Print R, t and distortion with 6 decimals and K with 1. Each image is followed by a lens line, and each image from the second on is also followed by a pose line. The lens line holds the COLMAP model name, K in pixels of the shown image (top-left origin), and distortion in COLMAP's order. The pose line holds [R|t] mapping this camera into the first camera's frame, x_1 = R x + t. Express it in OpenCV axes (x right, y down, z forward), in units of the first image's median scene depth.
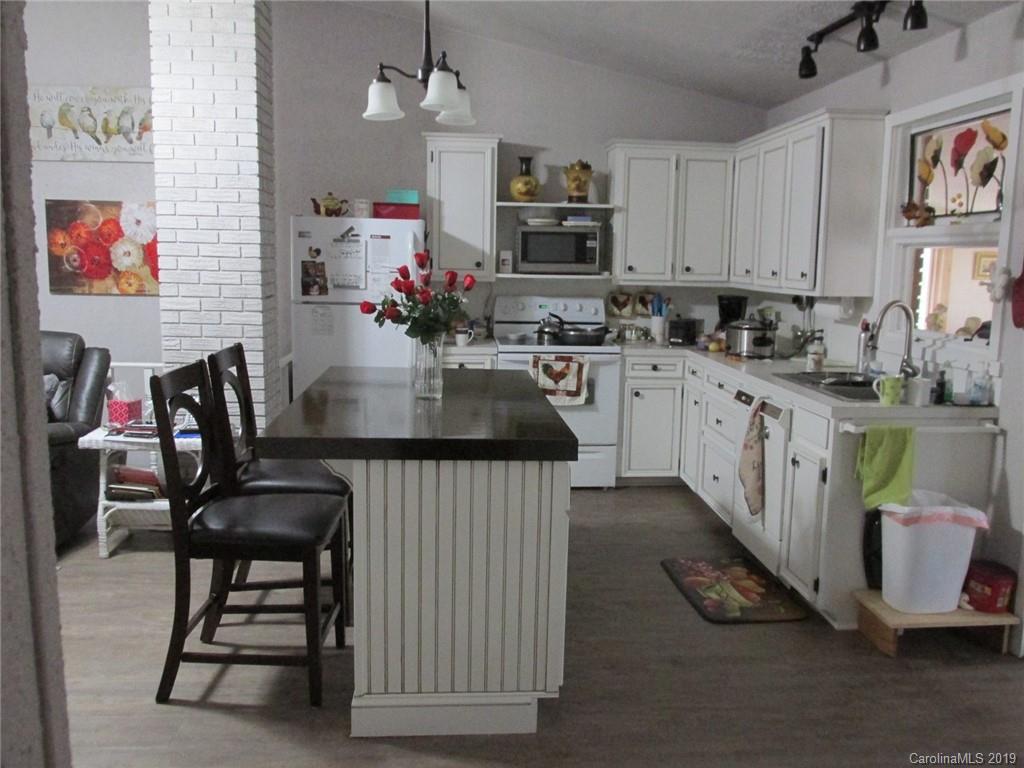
lens RADIAL K [[852.1, 0, 510.9], [0, 852.1, 386.0], [0, 0, 1]] dist [-0.030058, 0.007211]
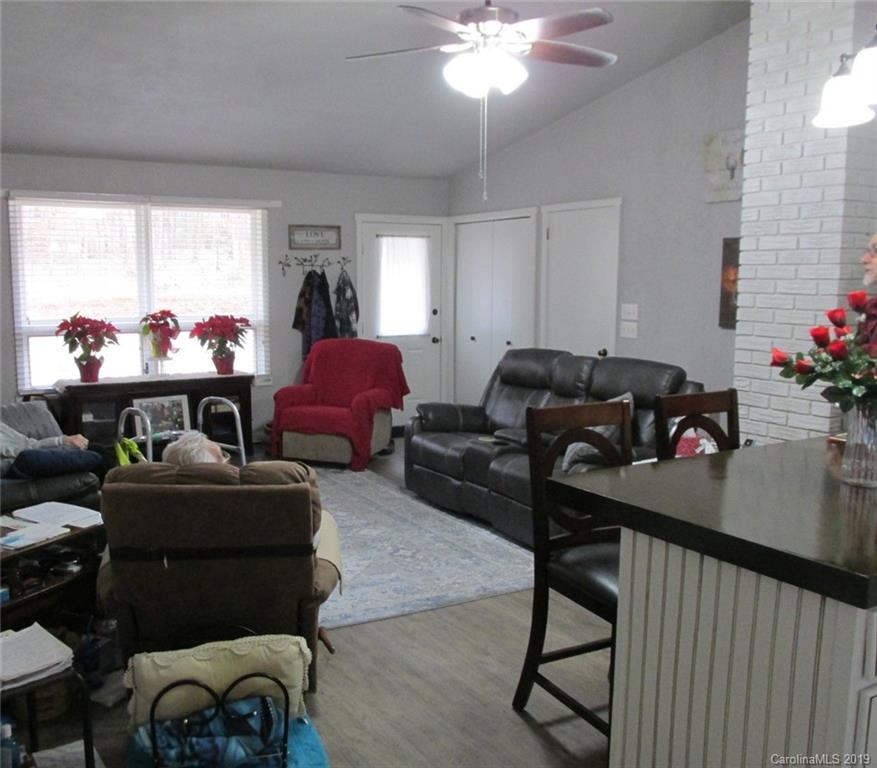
lens RADIAL K [[880.4, 0, 439.2], [0, 880.4, 384.2], [0, 0, 1]] dist [-0.018433, 0.000000]
pose [[0.419320, 0.093377, -0.903023, 0.354783], [-0.129272, 0.990702, 0.042416, -0.048222], [0.898587, 0.098950, 0.427492, 0.270395]]
